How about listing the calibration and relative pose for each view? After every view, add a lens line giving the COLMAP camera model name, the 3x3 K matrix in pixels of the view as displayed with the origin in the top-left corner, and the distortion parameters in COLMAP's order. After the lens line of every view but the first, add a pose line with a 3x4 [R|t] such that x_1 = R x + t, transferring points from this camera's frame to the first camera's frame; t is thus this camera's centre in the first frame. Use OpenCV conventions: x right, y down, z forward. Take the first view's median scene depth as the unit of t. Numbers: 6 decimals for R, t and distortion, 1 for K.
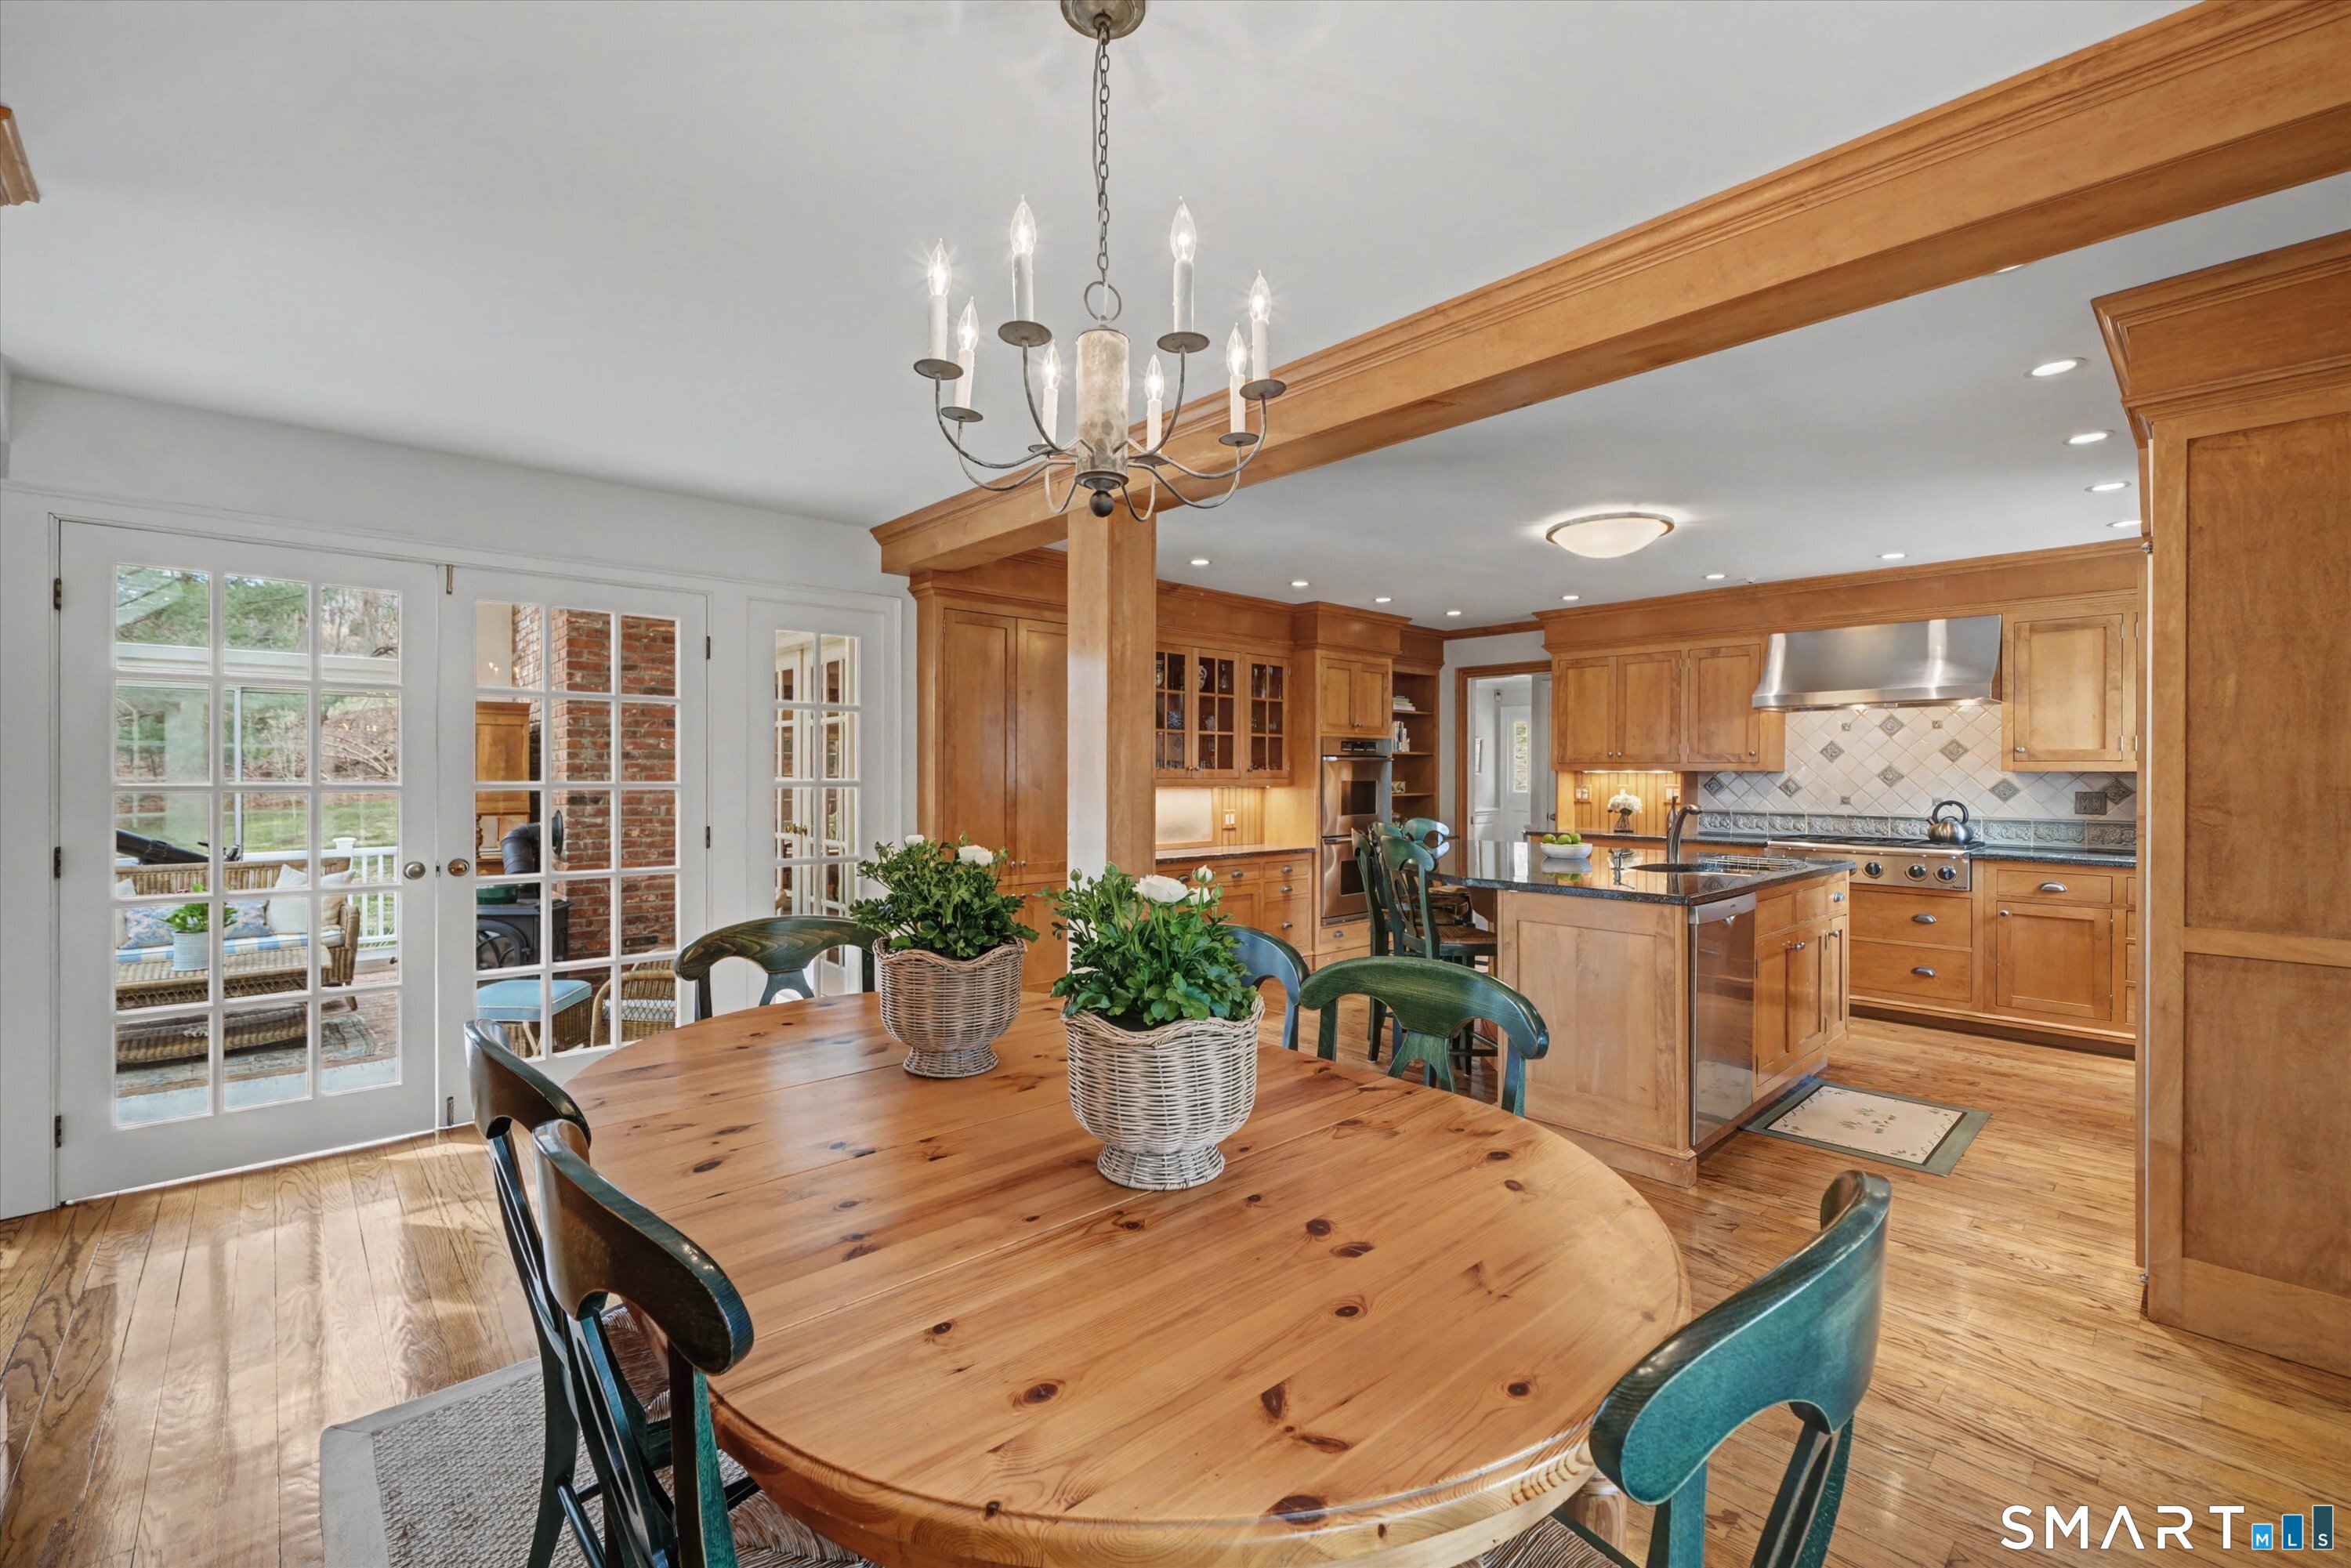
lens RADIAL K [[991.2, 0, 1160.3], [0, 991.2, 776.6], [0, 0, 1]] dist [-0.000168, 0.000090]
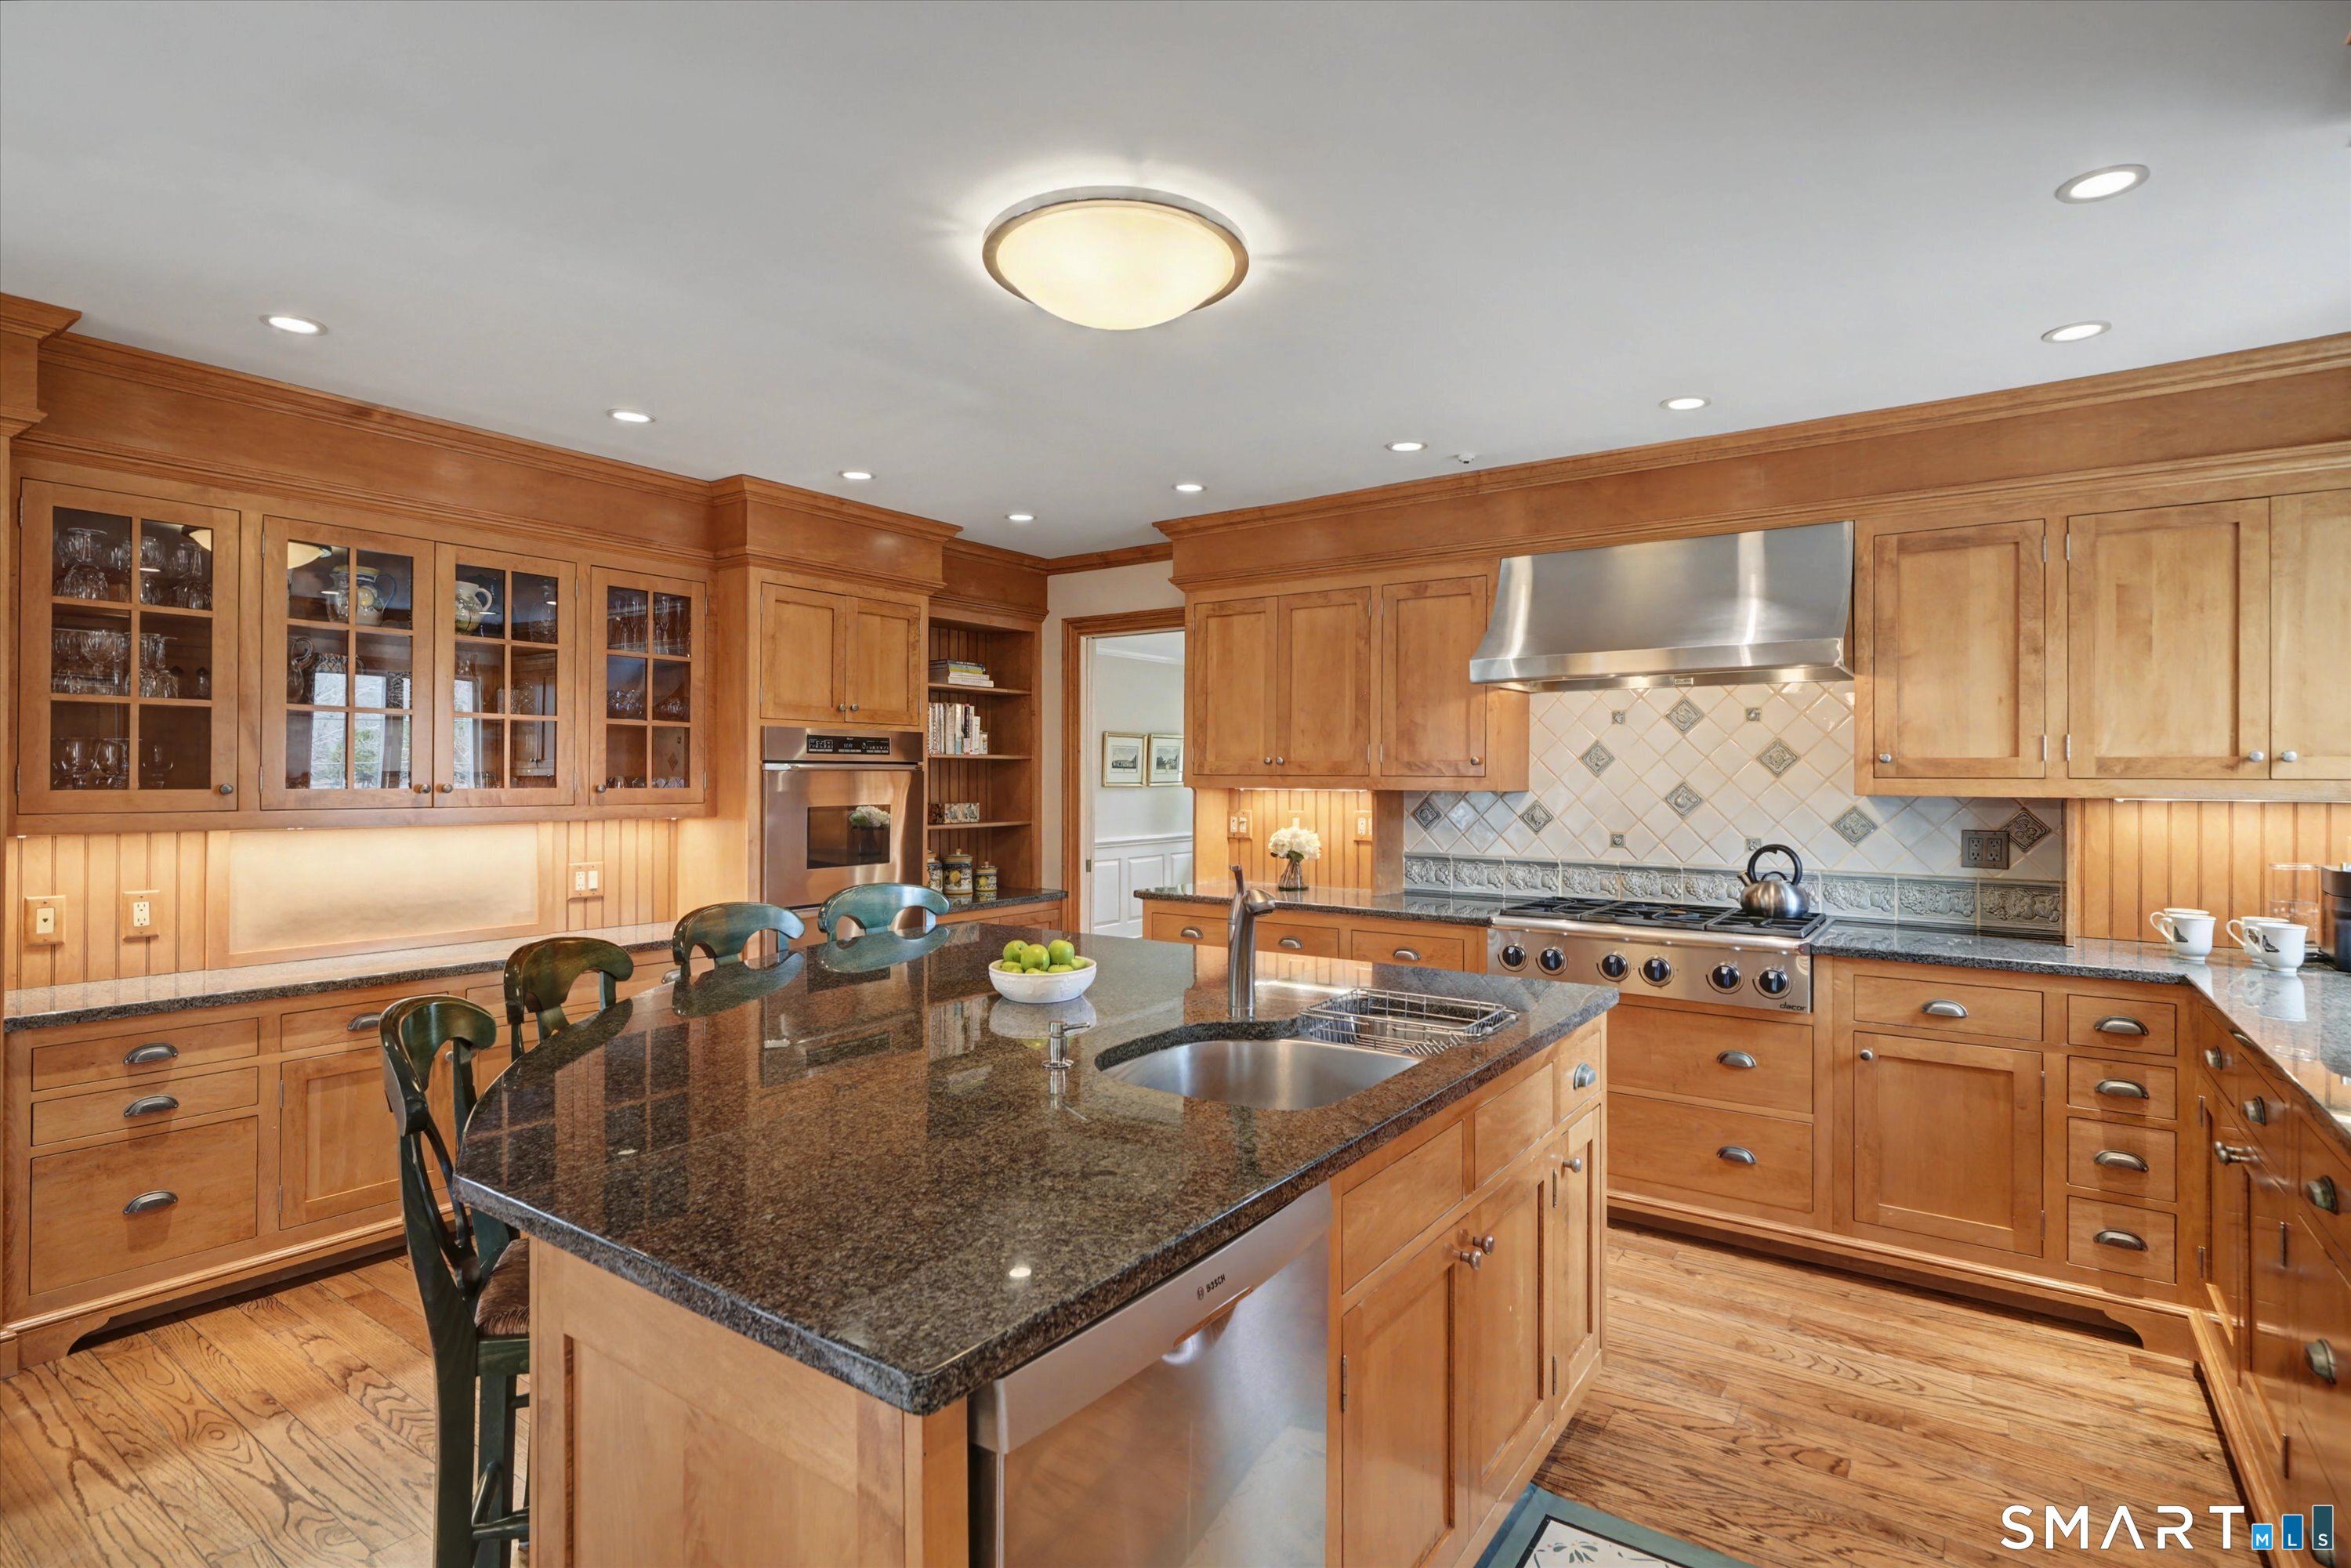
lens RADIAL K [[1146.4, 0, 1173.4], [0, 1146.4, 773.7], [0, 0, 1]] dist [0.002057, 0.000201]
pose [[0.977183, 0.000351, 0.212399, 0.293176], [0.000789, 0.999986, -0.005281, -0.013247], [-0.212397, 0.005328, 0.977169, 0.395020]]
